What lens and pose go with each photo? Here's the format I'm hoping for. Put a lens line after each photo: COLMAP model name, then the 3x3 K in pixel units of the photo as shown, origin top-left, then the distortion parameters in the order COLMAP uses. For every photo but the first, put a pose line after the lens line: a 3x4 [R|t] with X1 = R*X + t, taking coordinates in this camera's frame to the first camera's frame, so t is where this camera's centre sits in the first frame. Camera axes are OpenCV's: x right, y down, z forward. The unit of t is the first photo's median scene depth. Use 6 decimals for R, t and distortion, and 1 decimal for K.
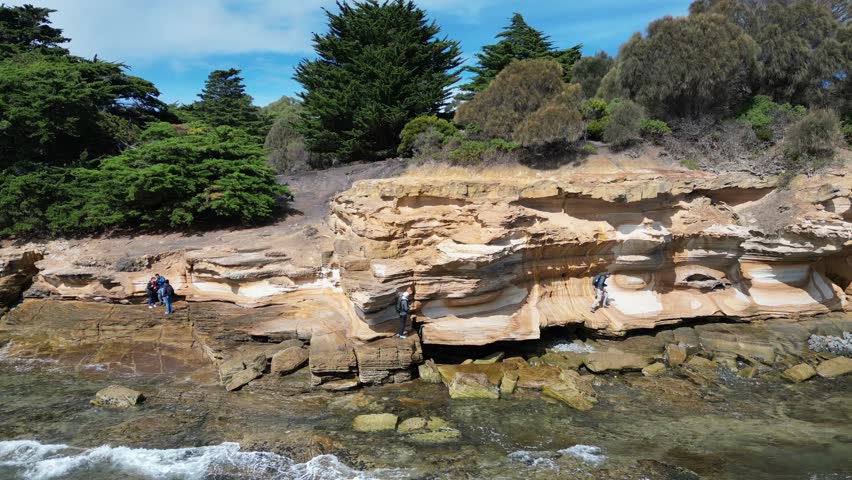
lens RADIAL K [[617.9, 0, 426.0], [0, 617.9, 240.0], [0, 0, 1]] dist [0.102193, -0.118921]
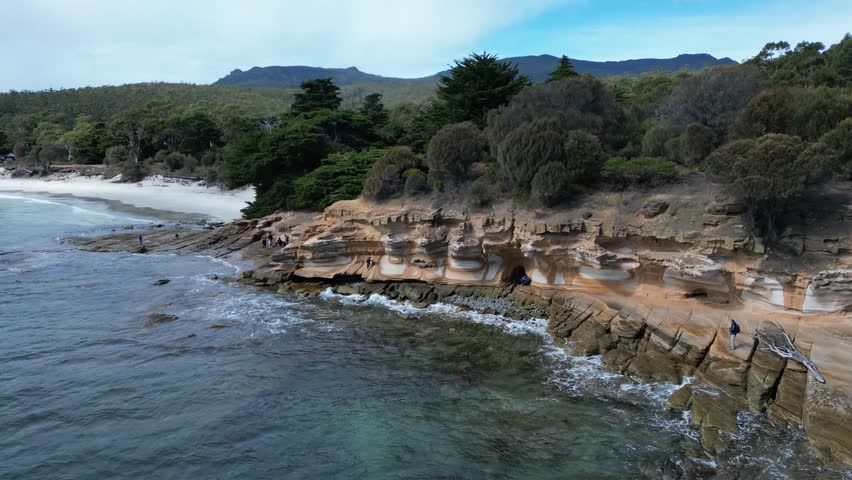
lens RADIAL K [[617.9, 0, 426.0], [0, 617.9, 240.0], [0, 0, 1]] dist [0.102193, -0.118921]
pose [[0.783475, 0.092564, -0.614491, 1.770480], [-0.025305, 0.992776, 0.117283, -0.263743], [0.620908, -0.076338, 0.780157, -0.631180]]
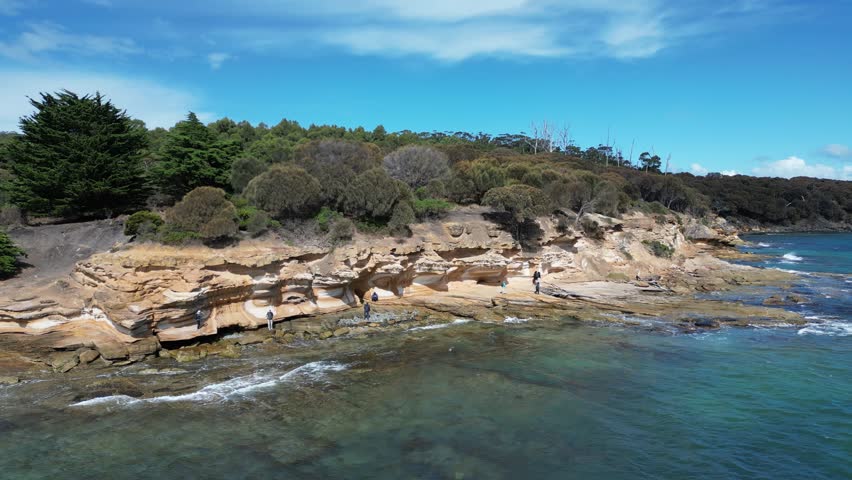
lens RADIAL K [[617.9, 0, 426.0], [0, 617.9, 240.0], [0, 0, 1]] dist [0.102193, -0.118921]
pose [[0.871846, -0.027079, 0.489031, -0.212161], [0.030412, 0.999537, 0.001128, -0.130823], [-0.488836, 0.013889, 0.872265, -1.119746]]
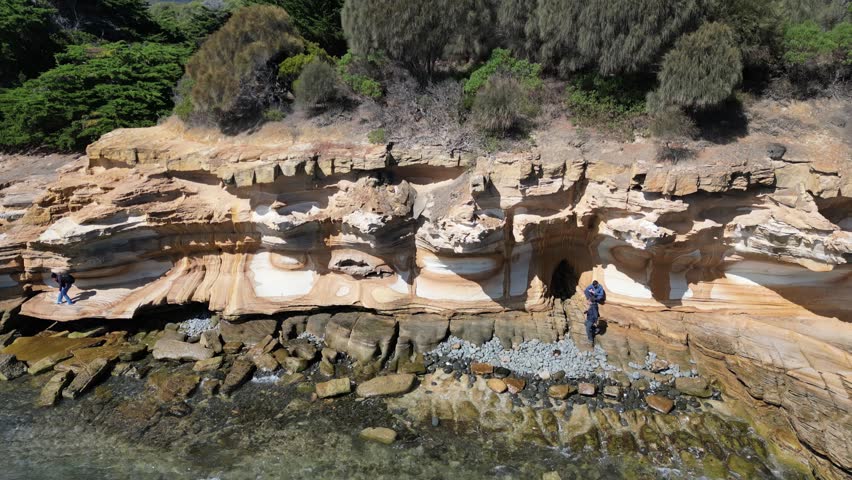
lens RADIAL K [[617.9, 0, 426.0], [0, 617.9, 240.0], [0, 0, 1]] dist [0.102193, -0.118921]
pose [[0.955609, 0.089563, -0.280696, 0.816561], [-0.031162, 0.978059, 0.205984, -0.174099], [0.292985, -0.188093, 0.937433, 0.166604]]
